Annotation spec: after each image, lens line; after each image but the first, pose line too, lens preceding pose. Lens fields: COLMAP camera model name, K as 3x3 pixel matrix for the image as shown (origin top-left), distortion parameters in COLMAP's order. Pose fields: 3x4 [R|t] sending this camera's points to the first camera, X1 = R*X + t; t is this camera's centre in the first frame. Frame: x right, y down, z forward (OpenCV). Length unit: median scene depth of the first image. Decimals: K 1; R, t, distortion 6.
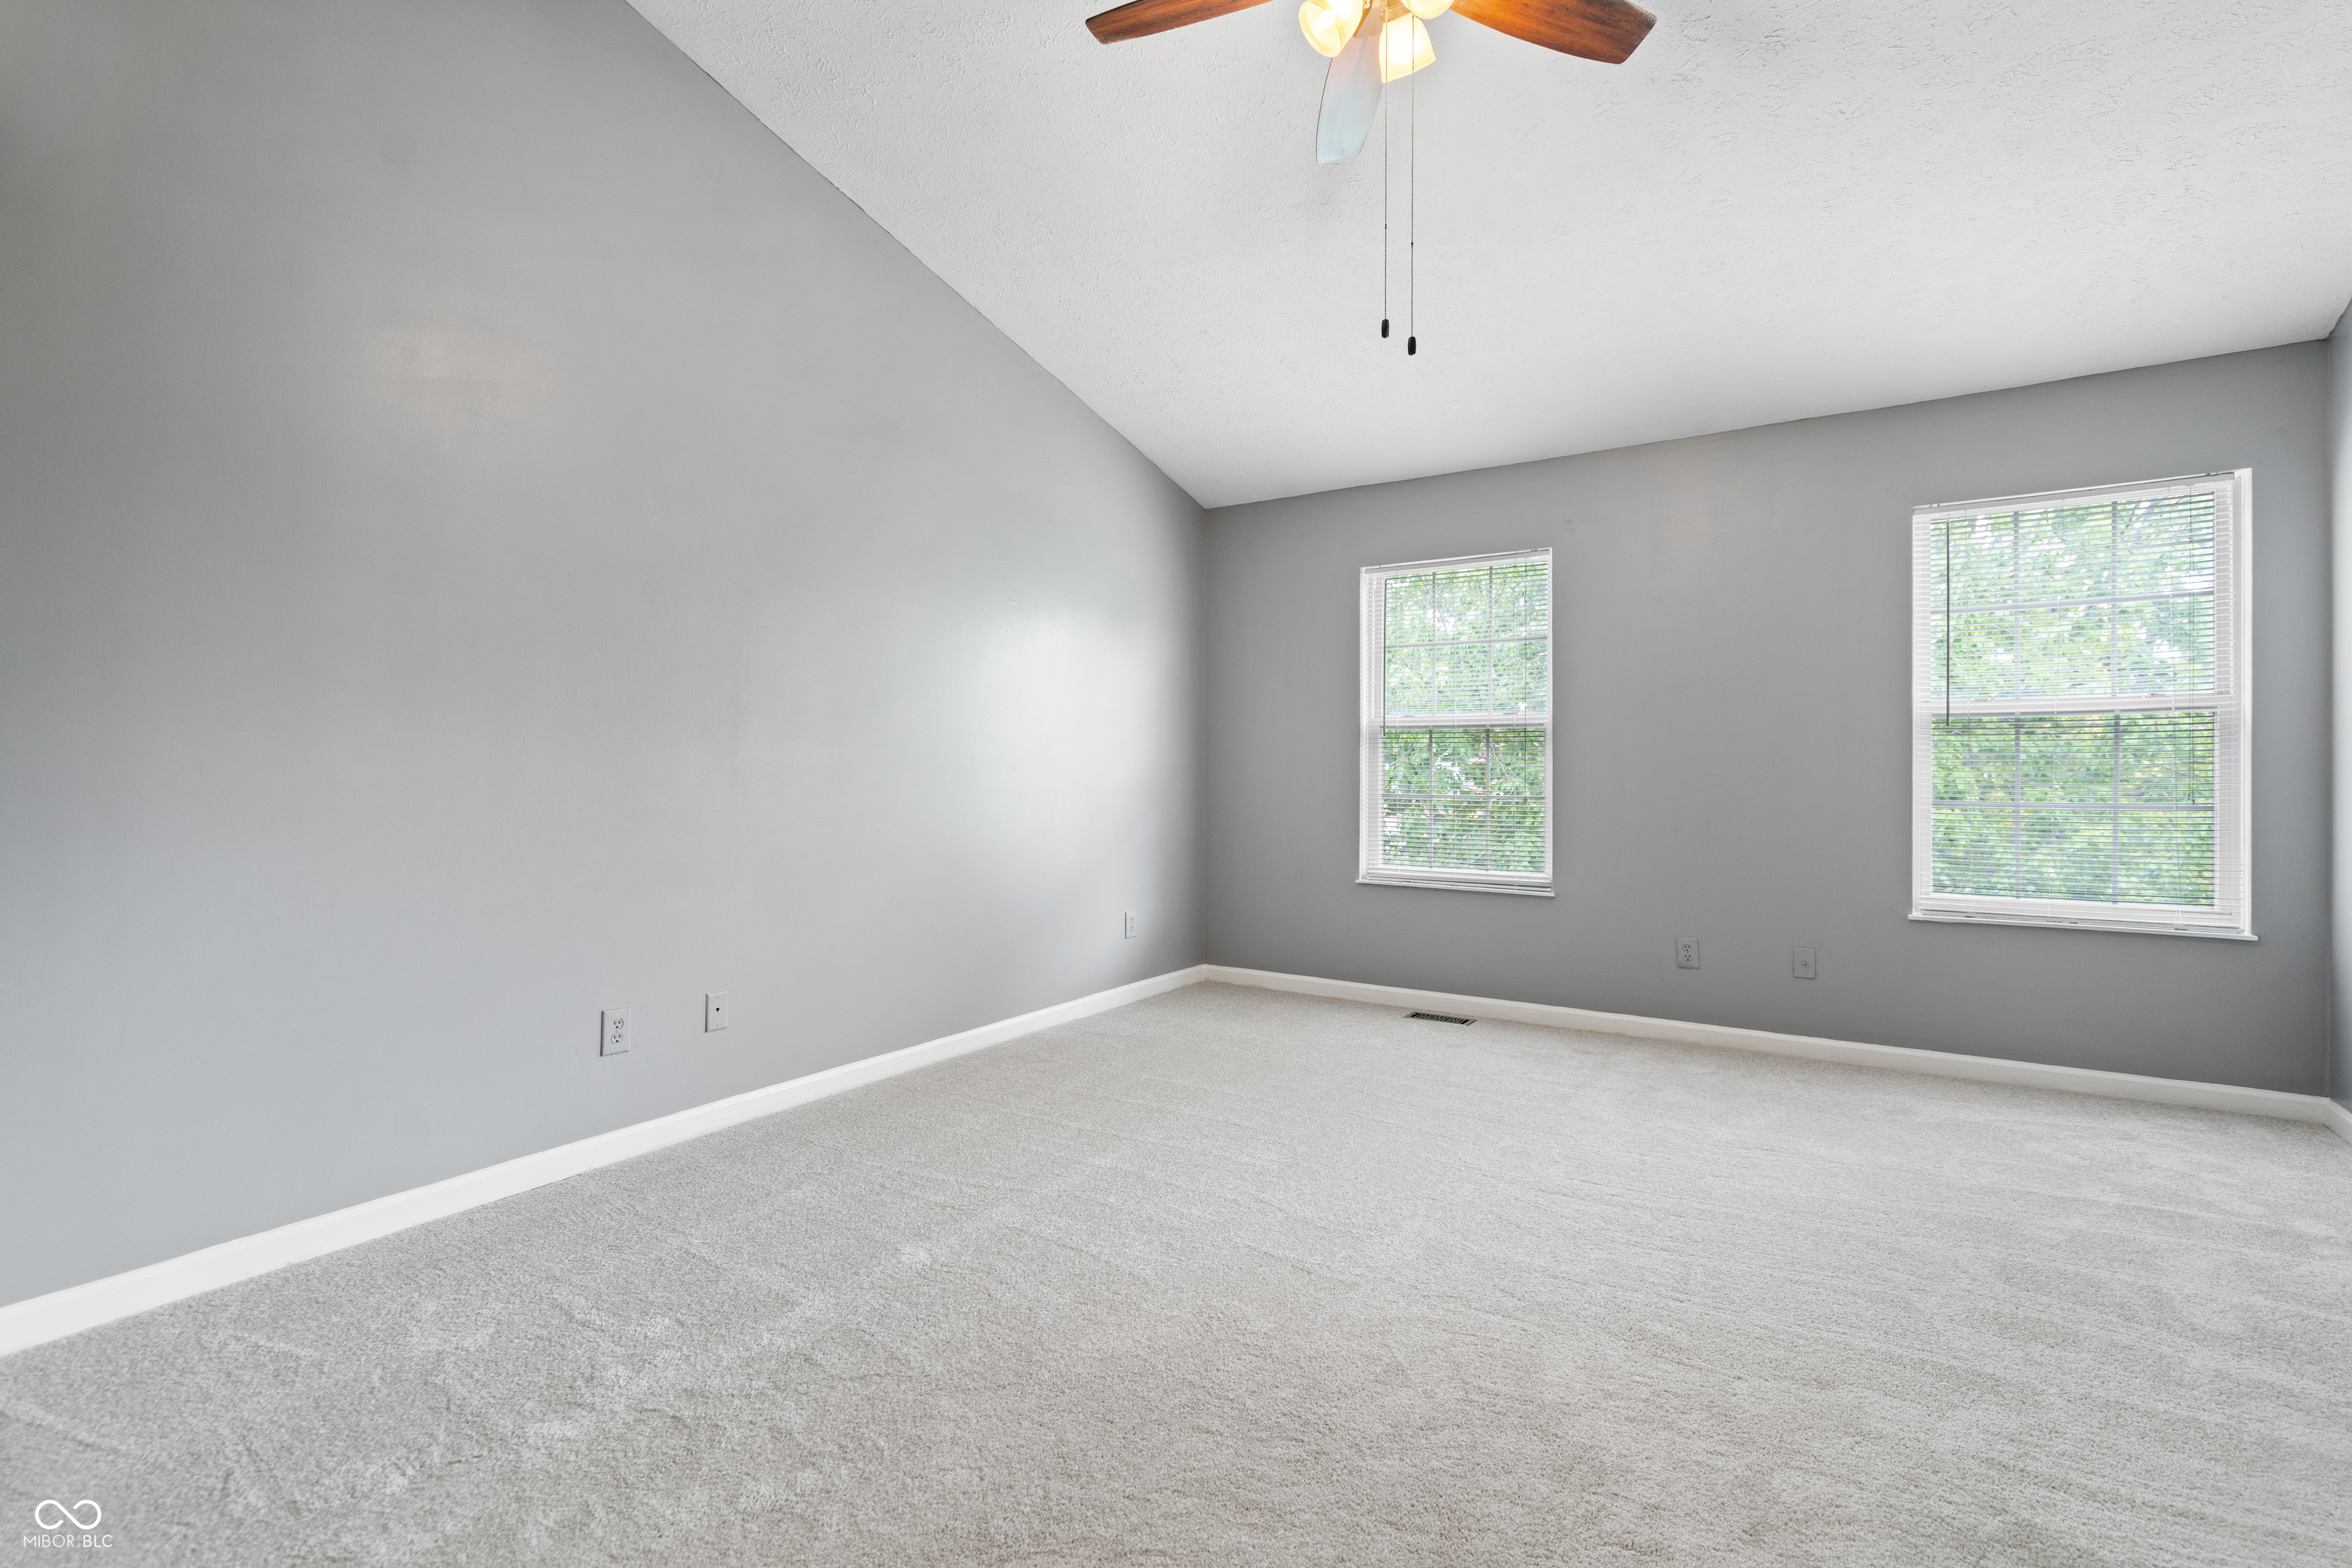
lens RADIAL K [[1063.5, 0, 1176.0], [0, 1063.5, 784.0], [0, 0, 1]] dist [0.001426, -0.000001]
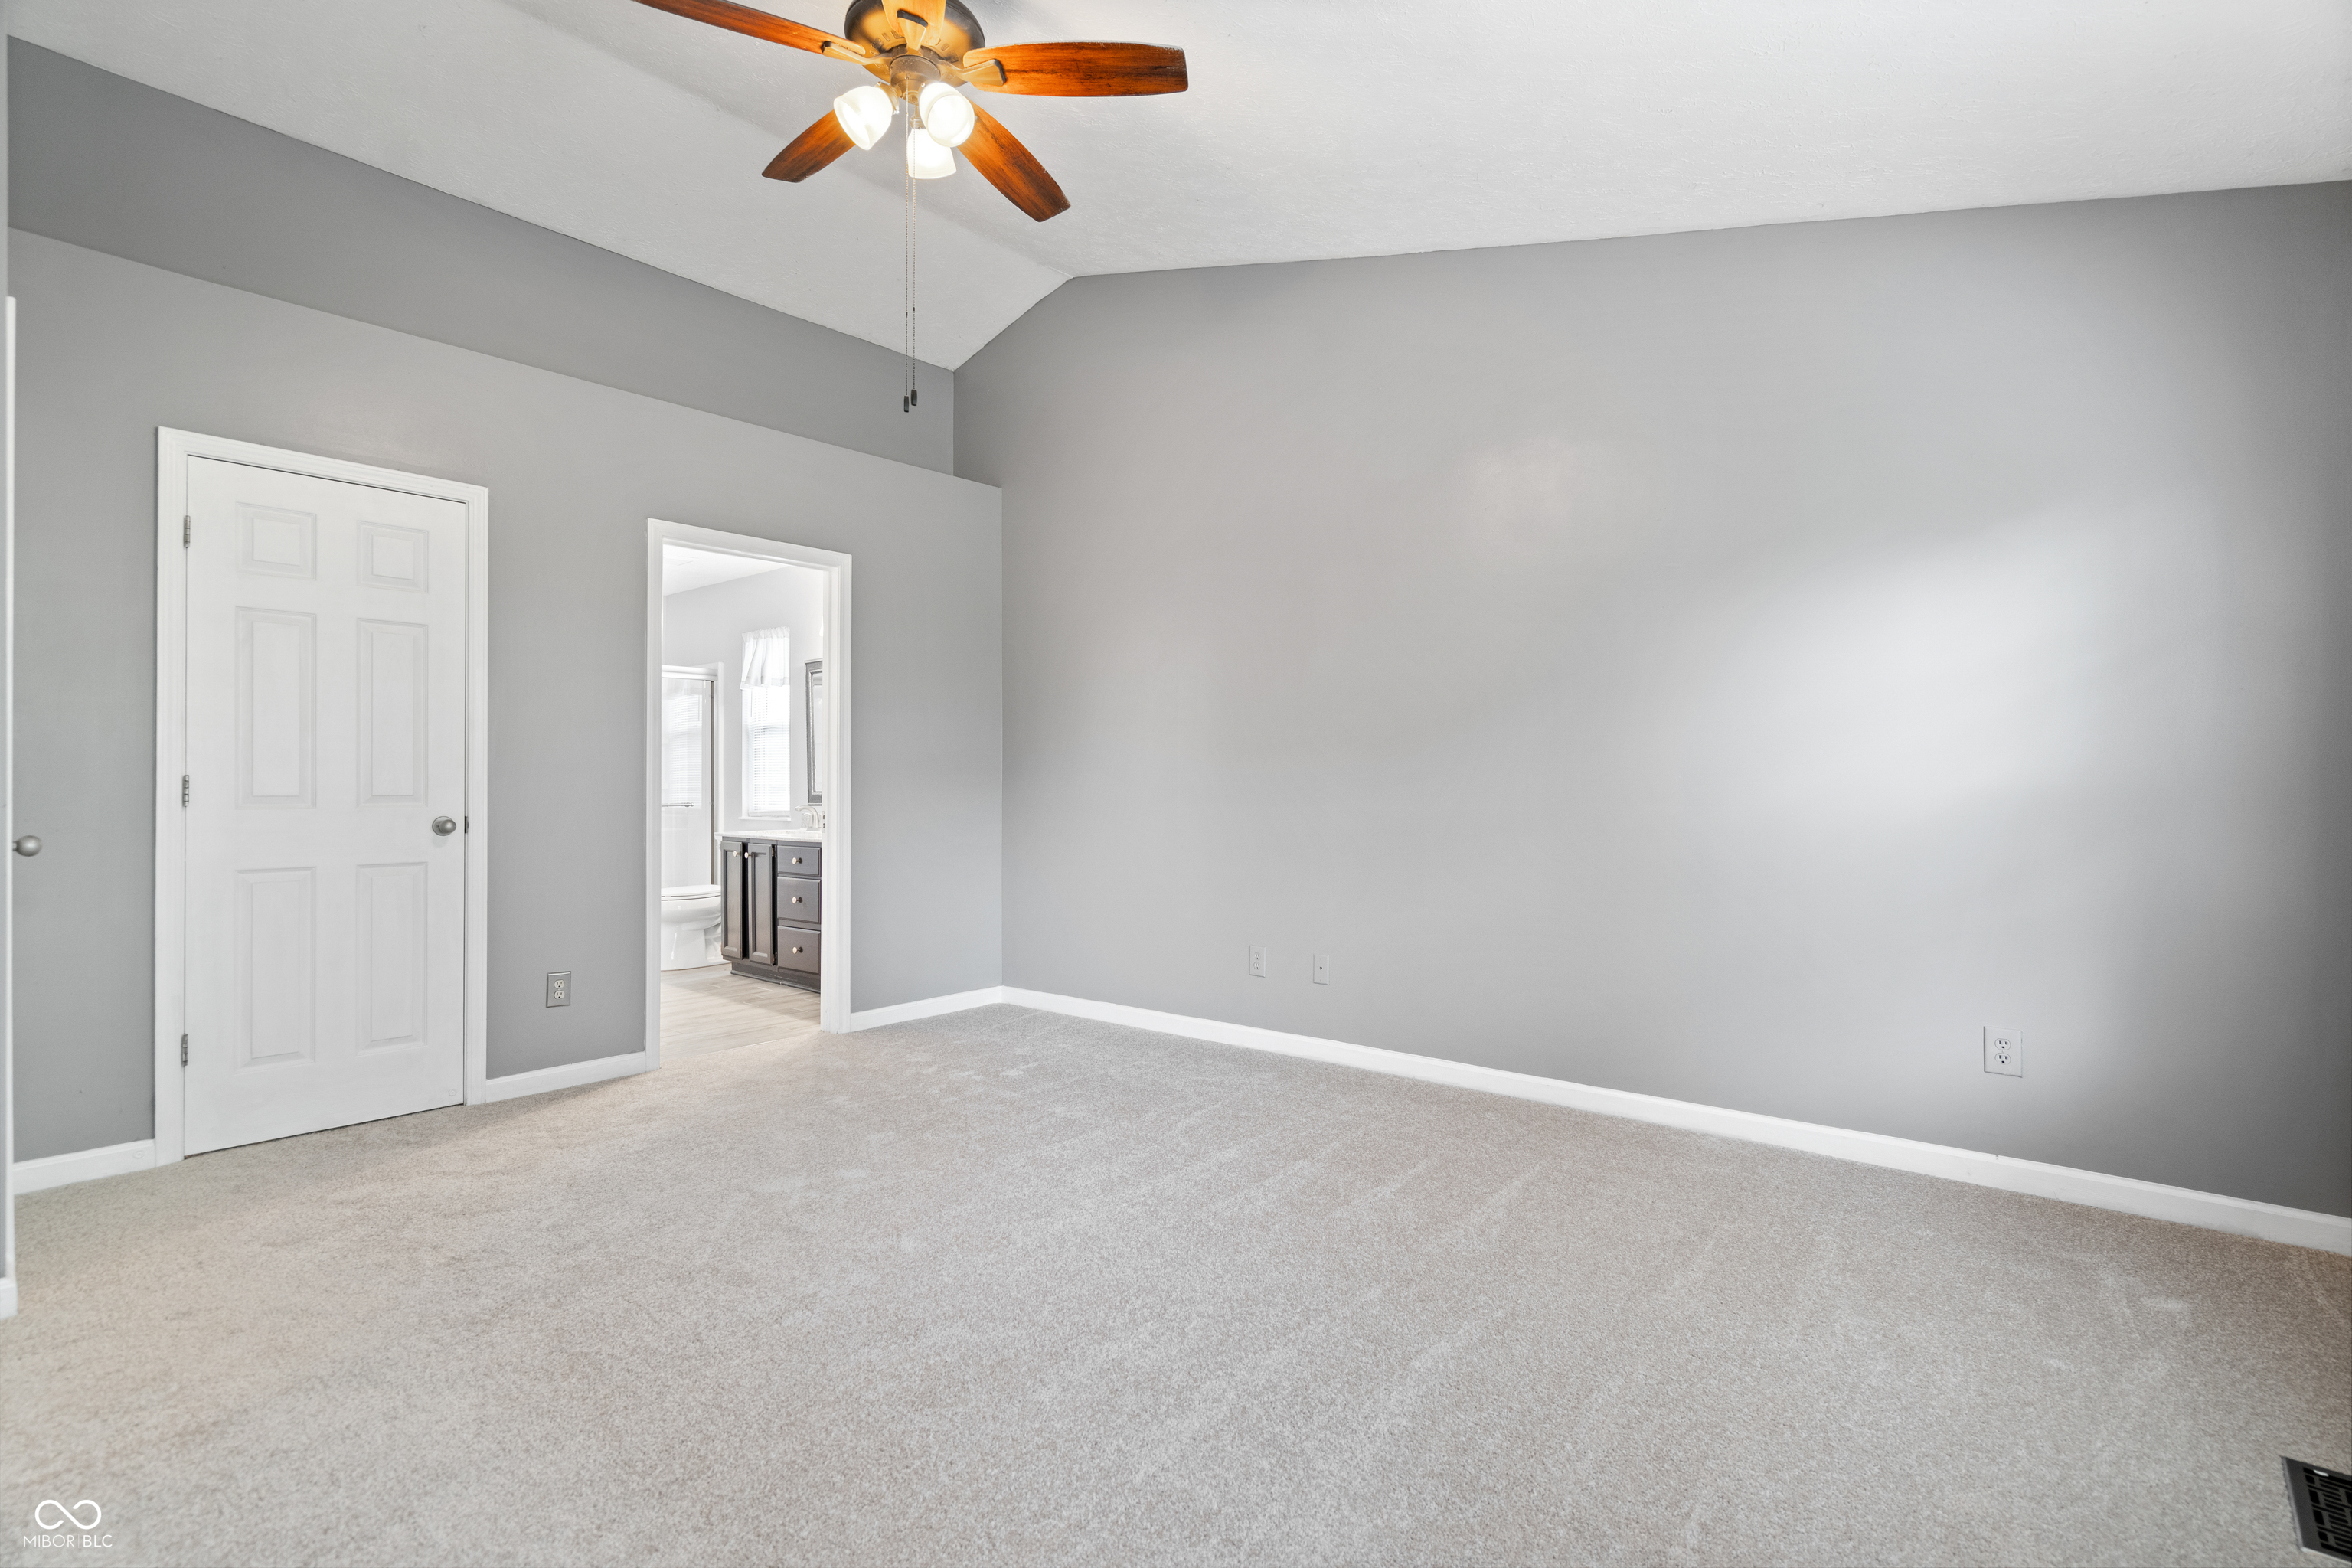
lens RADIAL K [[1111.7, 0, 1176.0], [0, 1111.7, 784.0], [0, 0, 1]] dist [0.002989, 0.000040]
pose [[-0.134818, -0.005838, -0.990853, 0.653288], [-0.008900, 0.999949, -0.004681, -0.004547], [0.990830, 0.008188, -0.134864, 0.689683]]
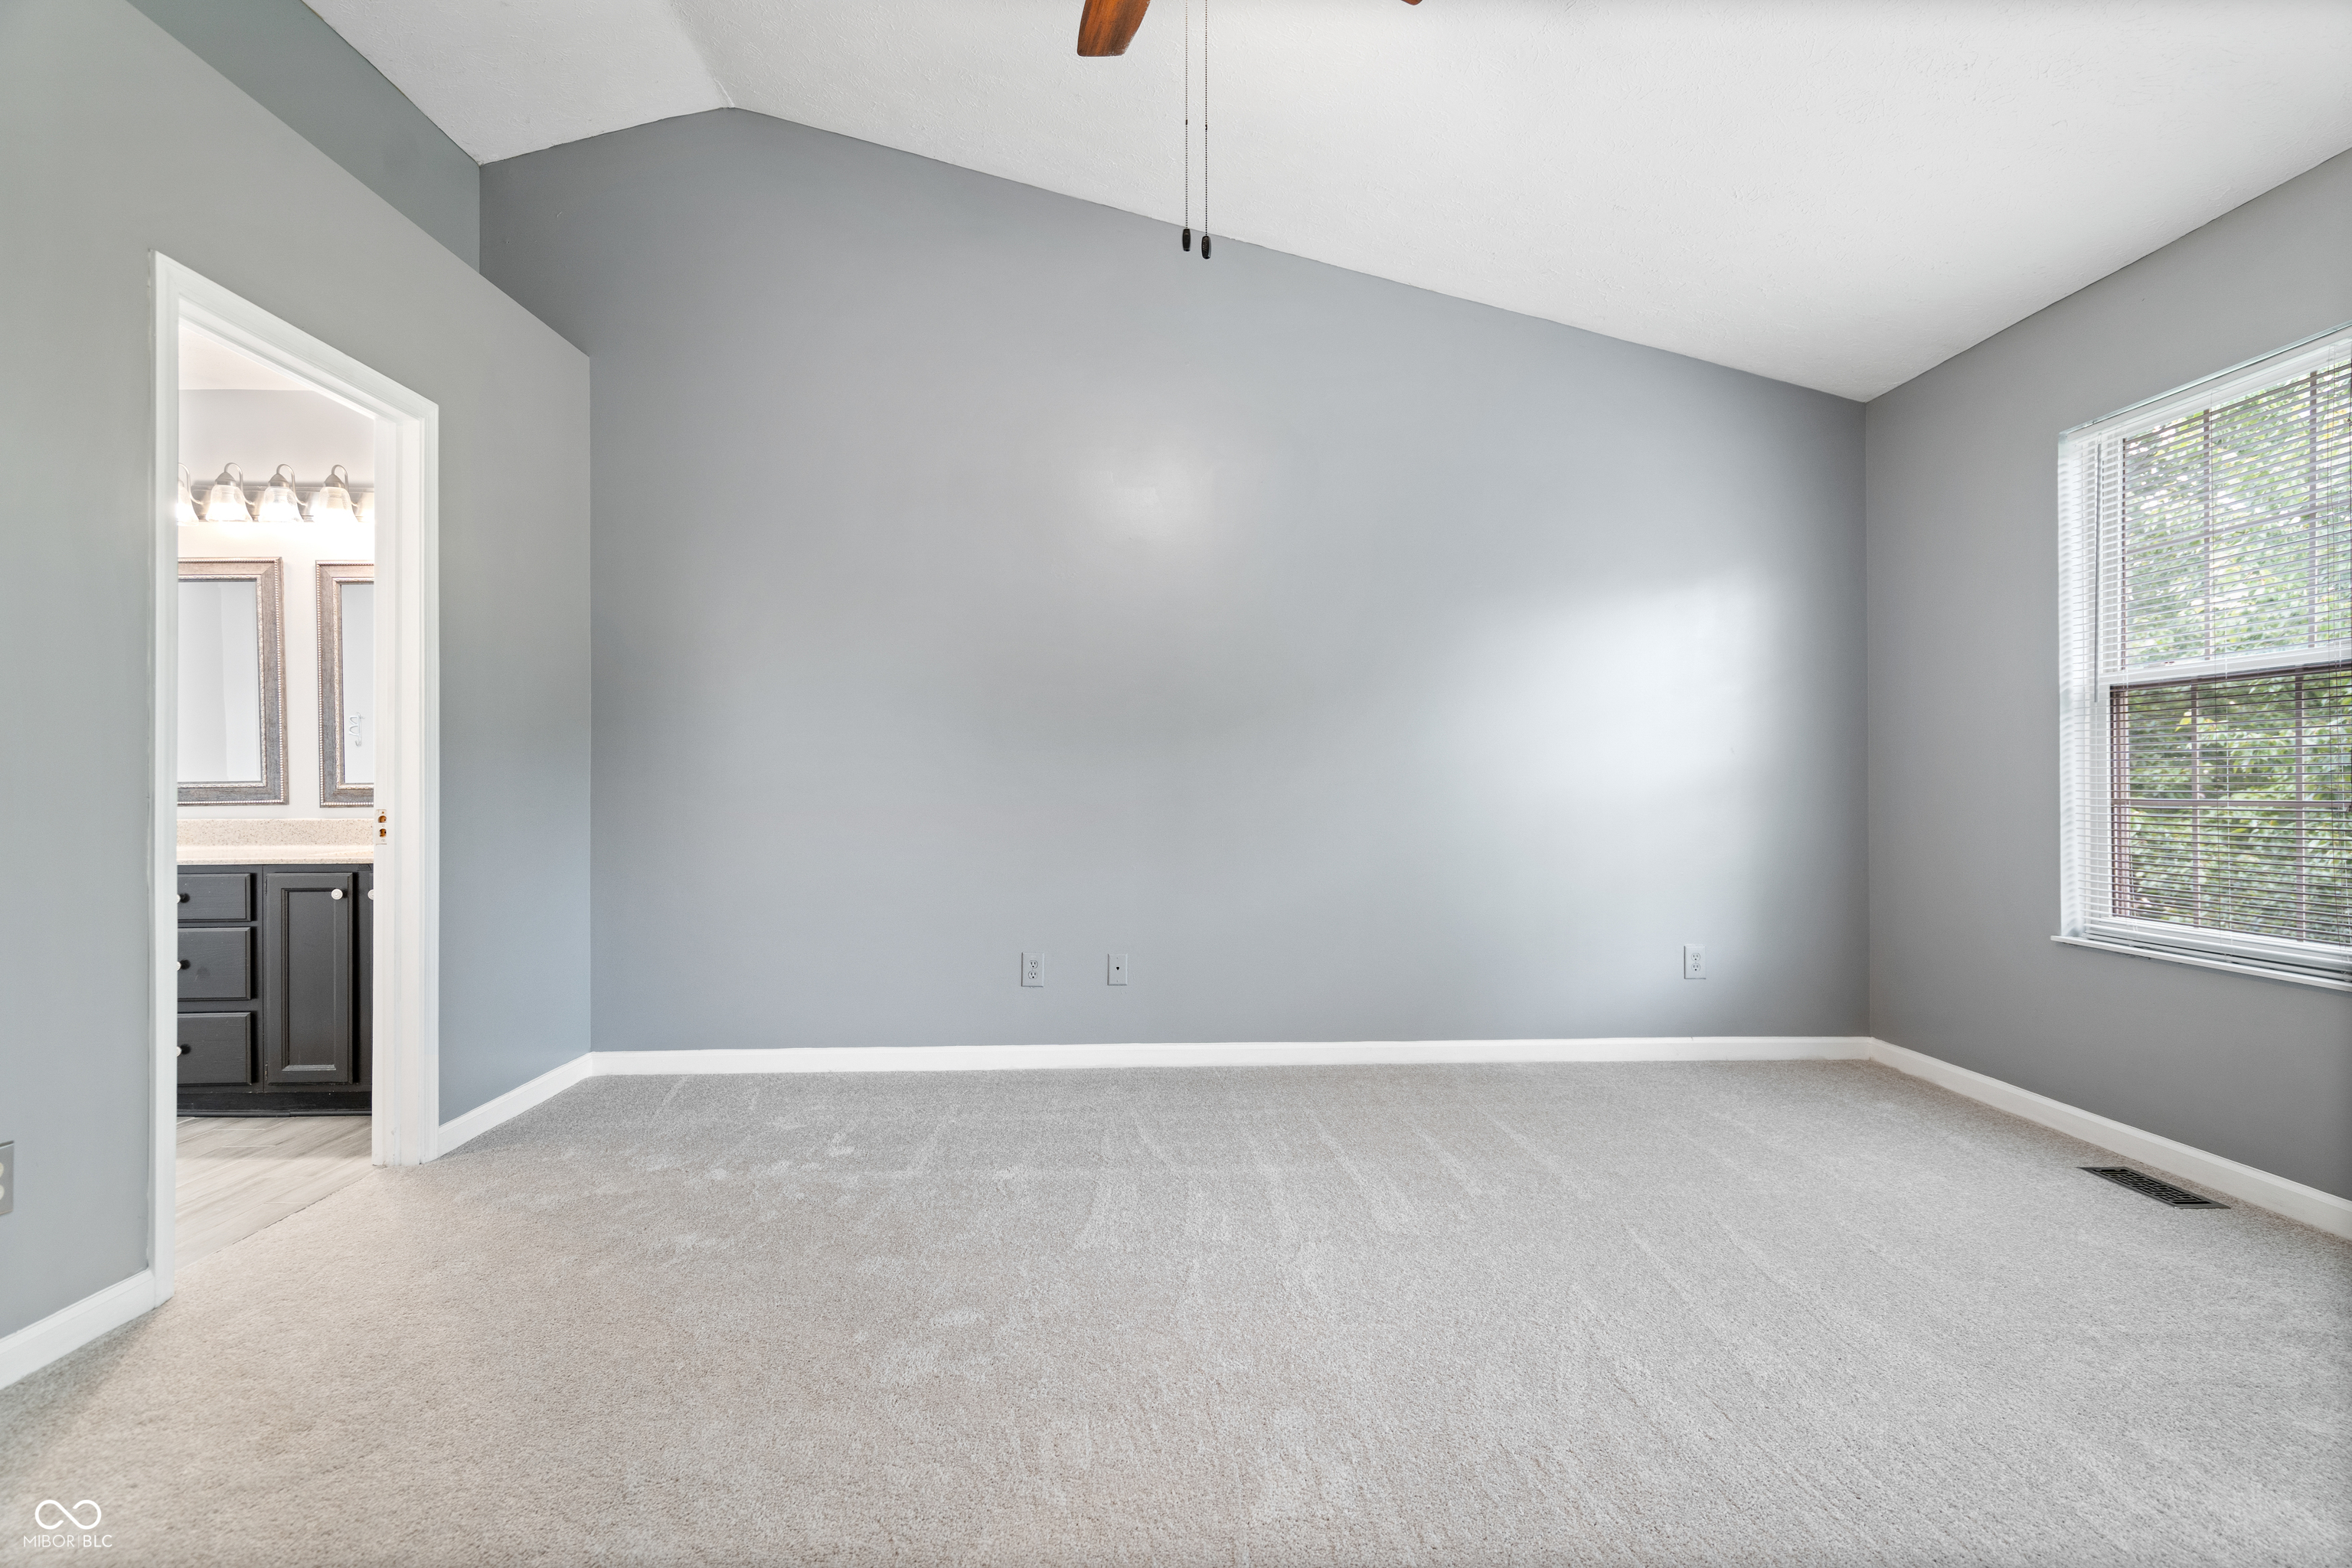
lens RADIAL K [[1111.7, 0, 1176.0], [0, 1111.7, 784.0], [0, 0, 1]] dist [0.002989, 0.000040]
pose [[0.570167, -0.008889, -0.821481, 0.451188], [-0.002979, 0.999913, -0.012888, 0.011612], [0.821523, 0.009795, 0.570091, 0.222957]]
